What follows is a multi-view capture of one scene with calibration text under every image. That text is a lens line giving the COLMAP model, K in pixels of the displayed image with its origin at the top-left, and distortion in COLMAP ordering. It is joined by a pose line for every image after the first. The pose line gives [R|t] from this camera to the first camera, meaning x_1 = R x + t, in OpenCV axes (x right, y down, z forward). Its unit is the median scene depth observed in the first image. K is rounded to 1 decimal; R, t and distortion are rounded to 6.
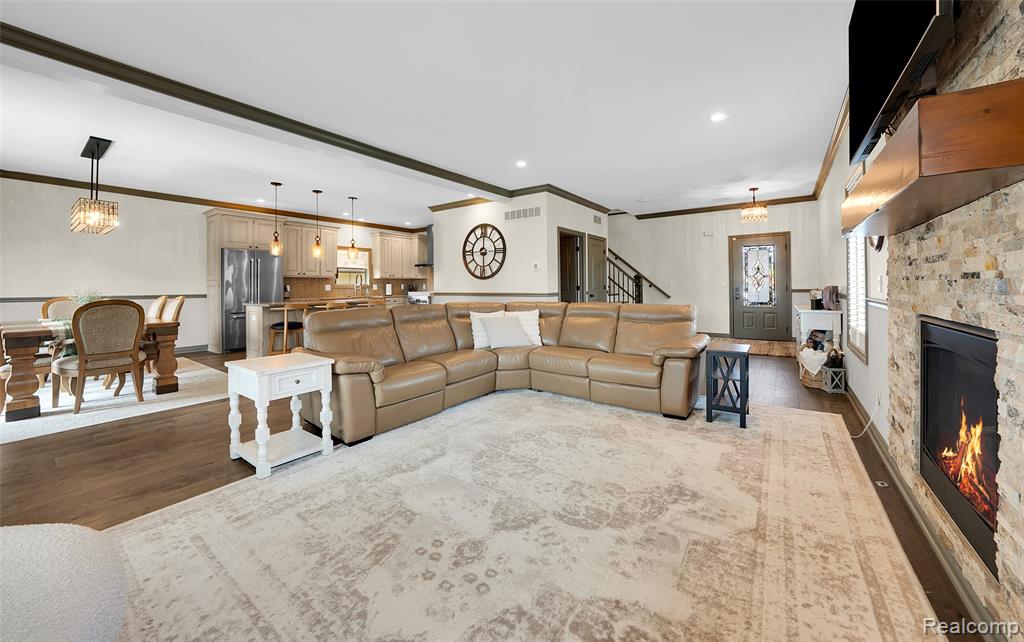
lens RADIAL K [[366.4, 0, 534.5], [0, 366.4, 283.0], [0, 0, 1]] dist [-0.021807, 0.001889]
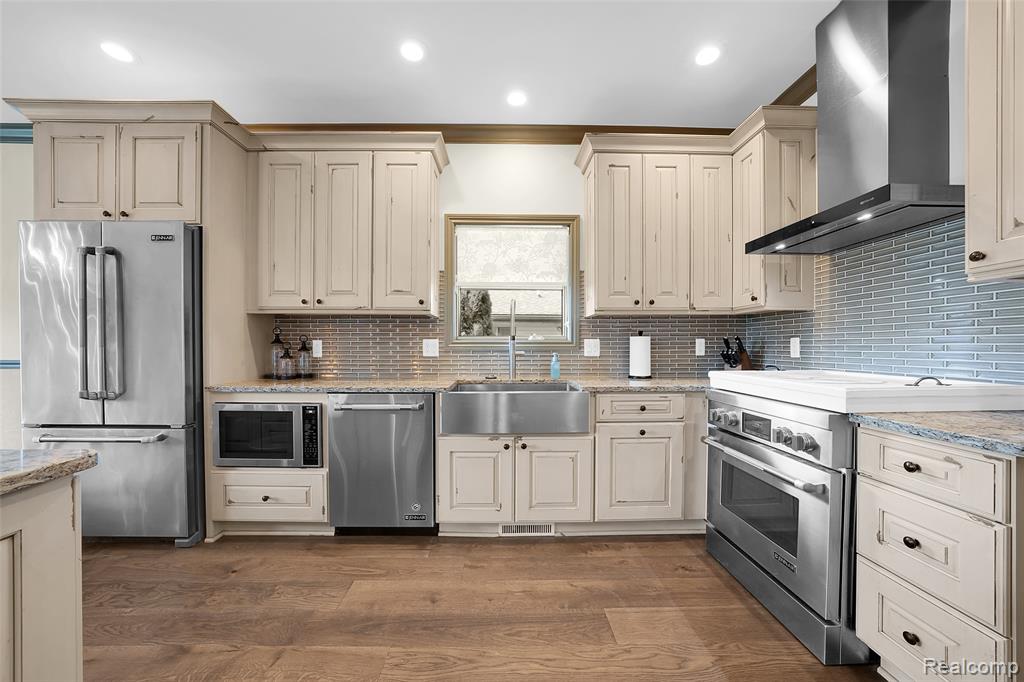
lens RADIAL K [[352.8, 0, 509.0], [0, 352.8, 351.0], [0, 0, 1]] dist [-0.027233, 0.004560]
pose [[0.563171, 0.016946, -0.826166, -0.335979], [-0.000096, 0.999791, 0.020441, 0.011971], [0.826340, -0.011432, 0.563055, 1.094447]]
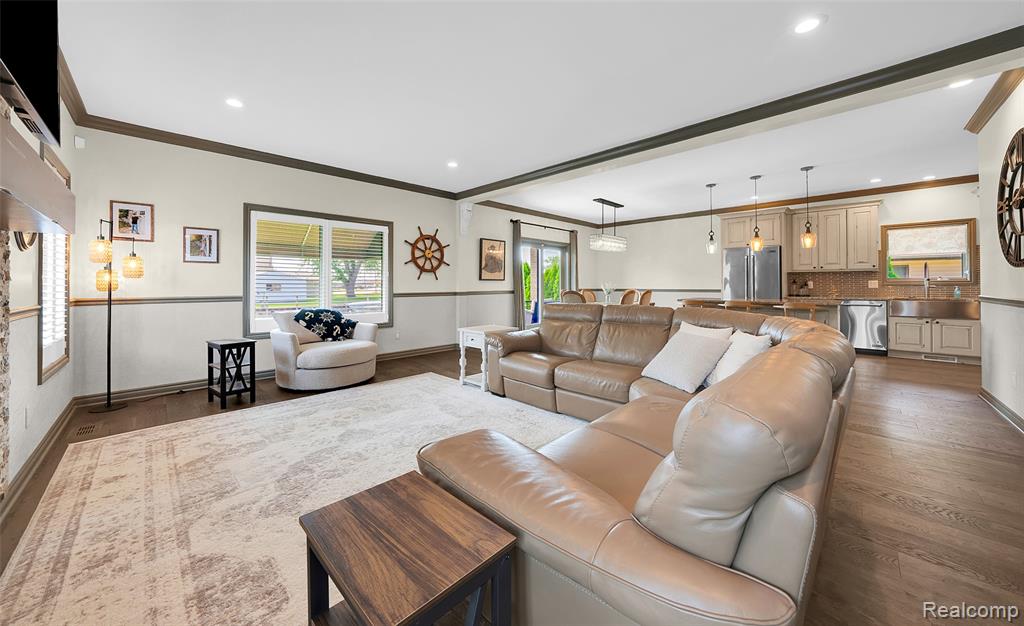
lens RADIAL K [[363.8, 0, 512.9], [0, 363.8, 284.7], [0, 0, 1]] dist [-0.021525, 0.003731]
pose [[-0.178234, 0.009454, -0.983943, 0.346298], [0.012850, 0.999891, 0.007279, -0.001126], [0.983904, -0.011347, -0.178336, 0.505148]]
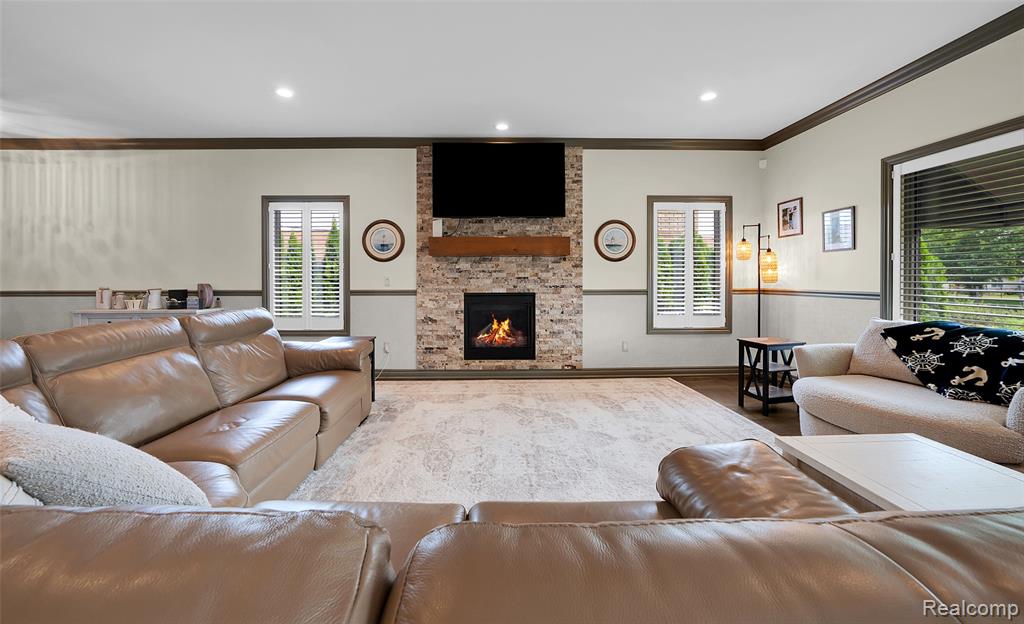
lens RADIAL K [[363.8, 0, 496.5], [0, 363.8, 281.3], [0, 0, 1]] dist [-0.021525, 0.003731]
pose [[-0.572445, 0.003985, 0.819934, -0.265654], [0.000542, 0.999990, -0.004481, 0.004431], [-0.819943, -0.002120, -0.572441, 0.564827]]
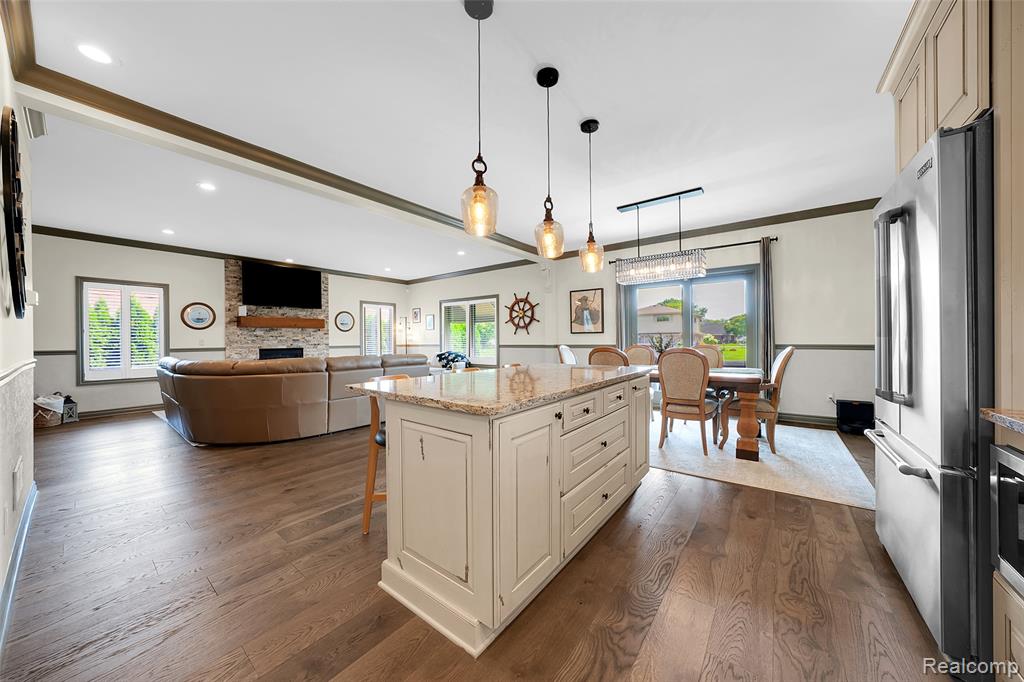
lens RADIAL K [[352.8, 0, 506.7], [0, 352.8, 341.3], [0, 0, 1]] dist [-0.027233, 0.004560]
pose [[-0.997001, 0.015845, 0.075749, -0.523455], [0.015584, 0.999870, -0.004035, 0.015101], [-0.075803, -0.002842, -0.997119, 1.214115]]
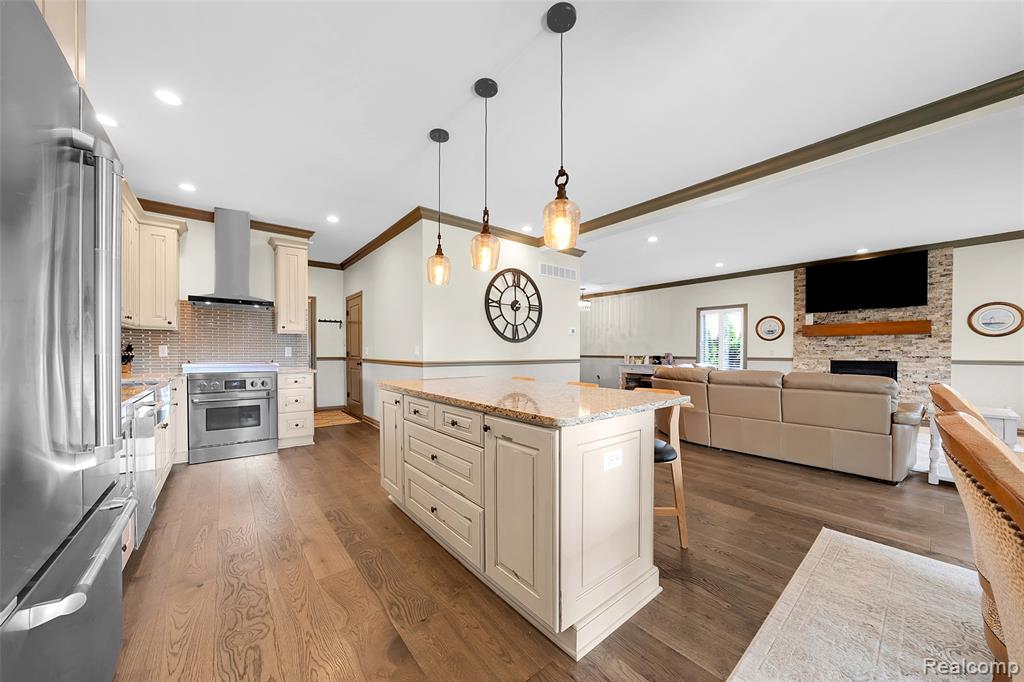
lens RADIAL K [[352.8, 0, 512.8], [0, 352.8, 356.9], [0, 0, 1]] dist [-0.027233, 0.004560]
pose [[0.299149, -0.007899, 0.954174, -0.834275], [-0.011293, 0.999866, 0.011817, 0.011515], [-0.954139, -0.014311, 0.299020, 0.776490]]
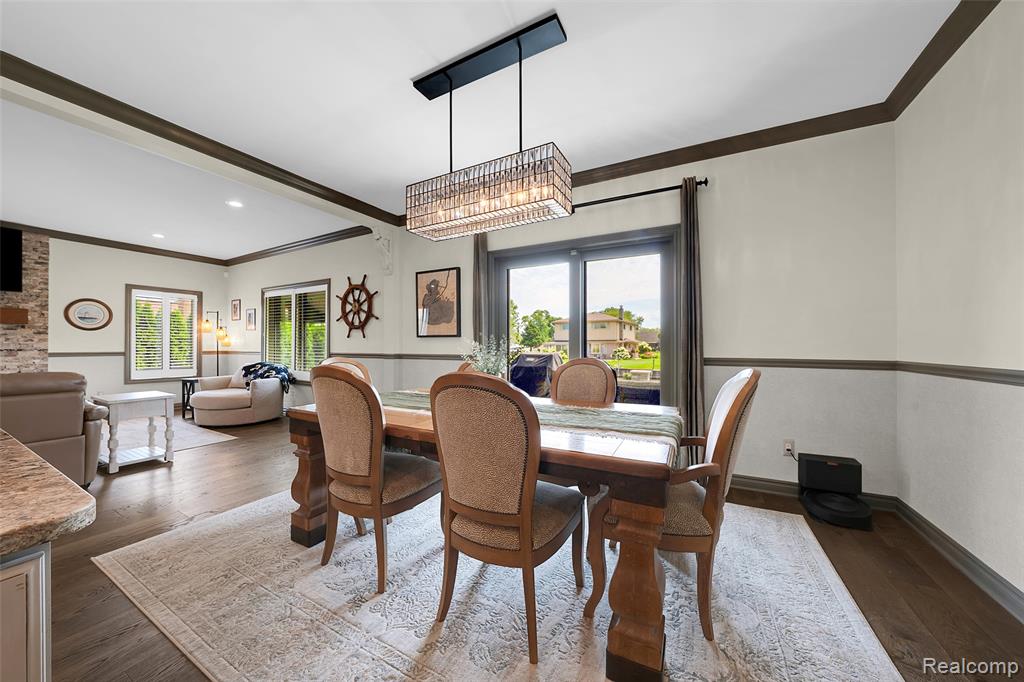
lens RADIAL K [[352.8, 0, 513.4], [0, 352.8, 343.6], [0, 0, 1]] dist [-0.027233, 0.004560]
pose [[-0.996030, 0.006424, -0.088785, -0.741330], [0.007589, 0.999889, -0.012791, 0.013480], [0.088693, -0.013414, -0.995969, 0.879221]]
